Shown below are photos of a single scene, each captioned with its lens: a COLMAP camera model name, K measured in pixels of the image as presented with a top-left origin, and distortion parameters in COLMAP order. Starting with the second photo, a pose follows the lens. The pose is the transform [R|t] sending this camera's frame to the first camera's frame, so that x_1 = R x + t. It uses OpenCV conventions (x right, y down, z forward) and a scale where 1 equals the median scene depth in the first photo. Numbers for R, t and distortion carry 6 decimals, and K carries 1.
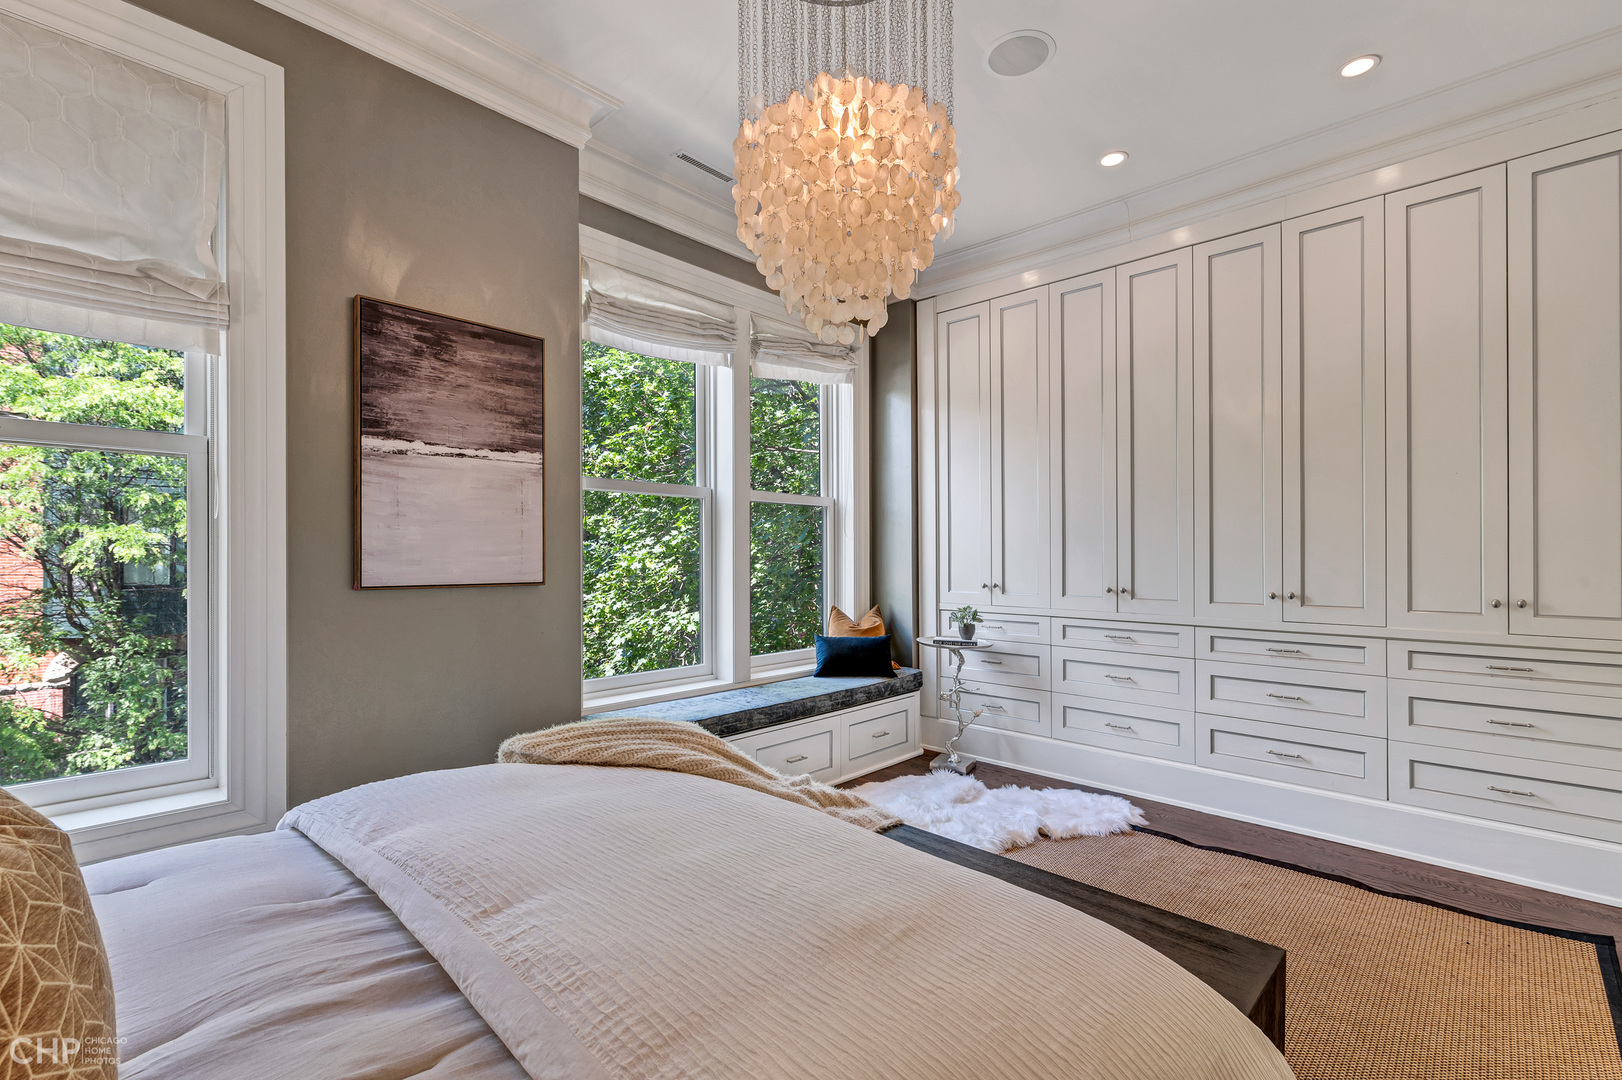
lens RADIAL K [[703.2, 0, 802.3], [0, 703.2, 560.5], [0, 0, 1]] dist [-0.011221, 0.000835]
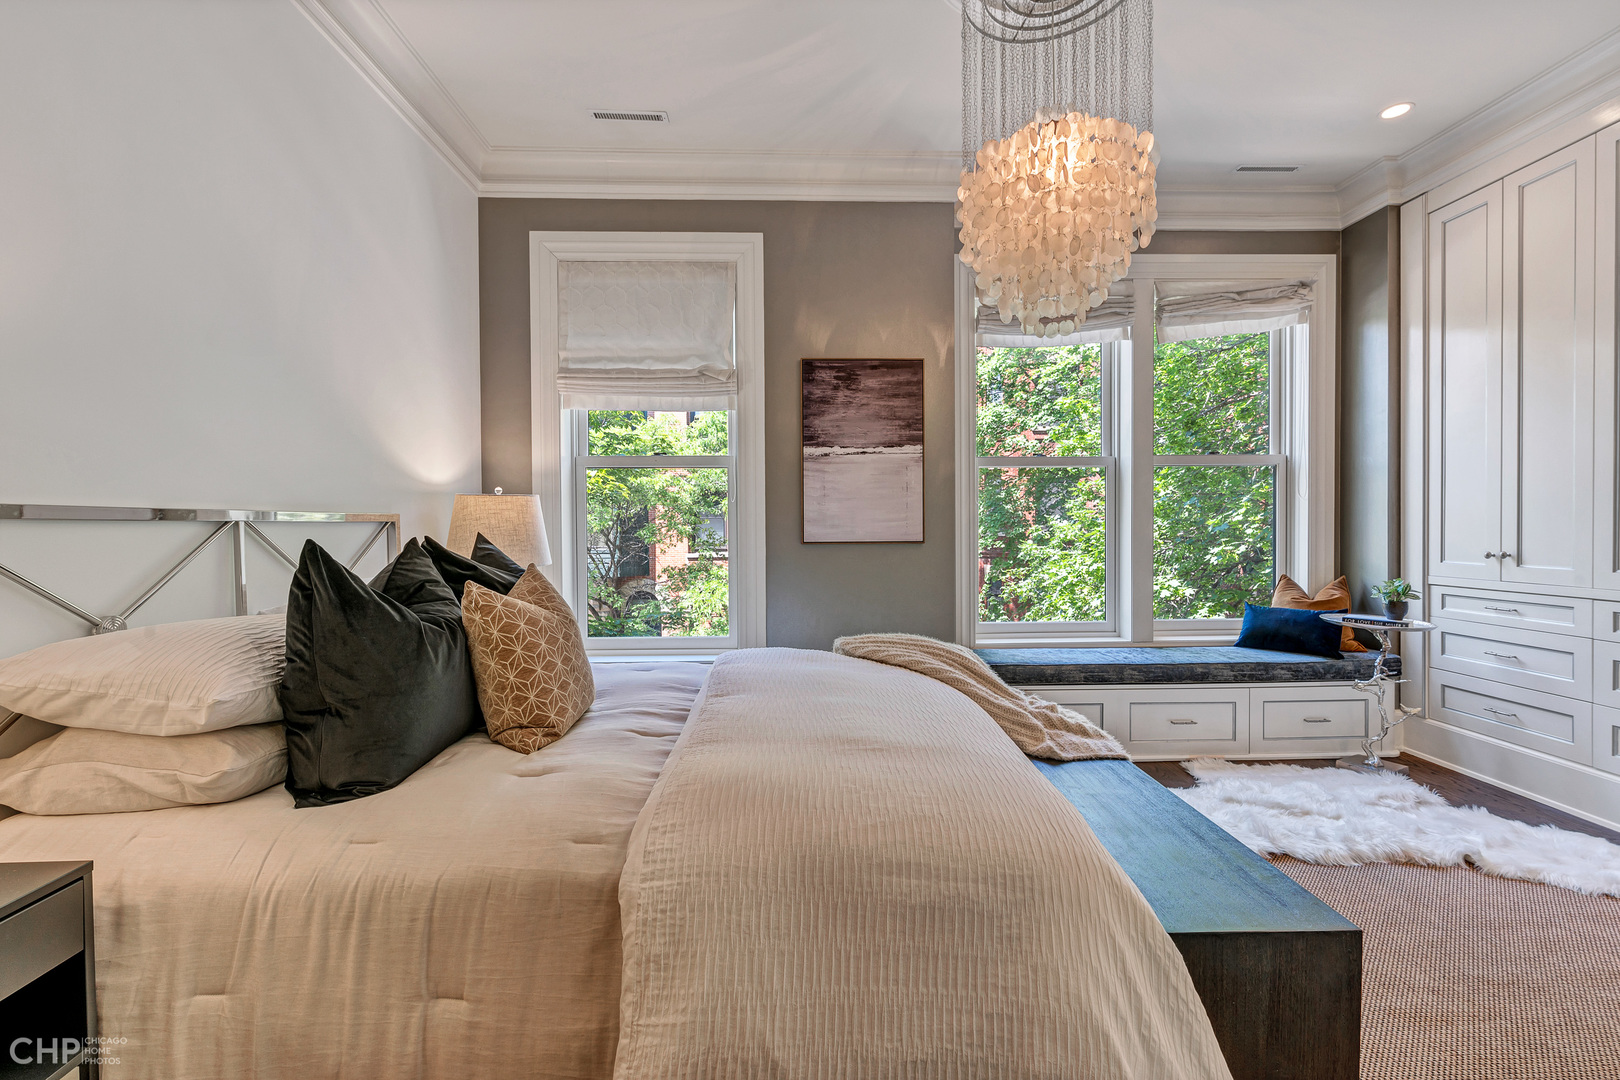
lens RADIAL K [[702.3, 0, 820.0], [0, 702.3, 535.4], [0, 0, 1]] dist [-0.011221, 0.000835]
pose [[0.714056, 0.003506, -0.700079, 0.439797], [0.004593, 0.999942, 0.009693, 0.005943], [0.700073, -0.010137, 0.713999, -0.097046]]
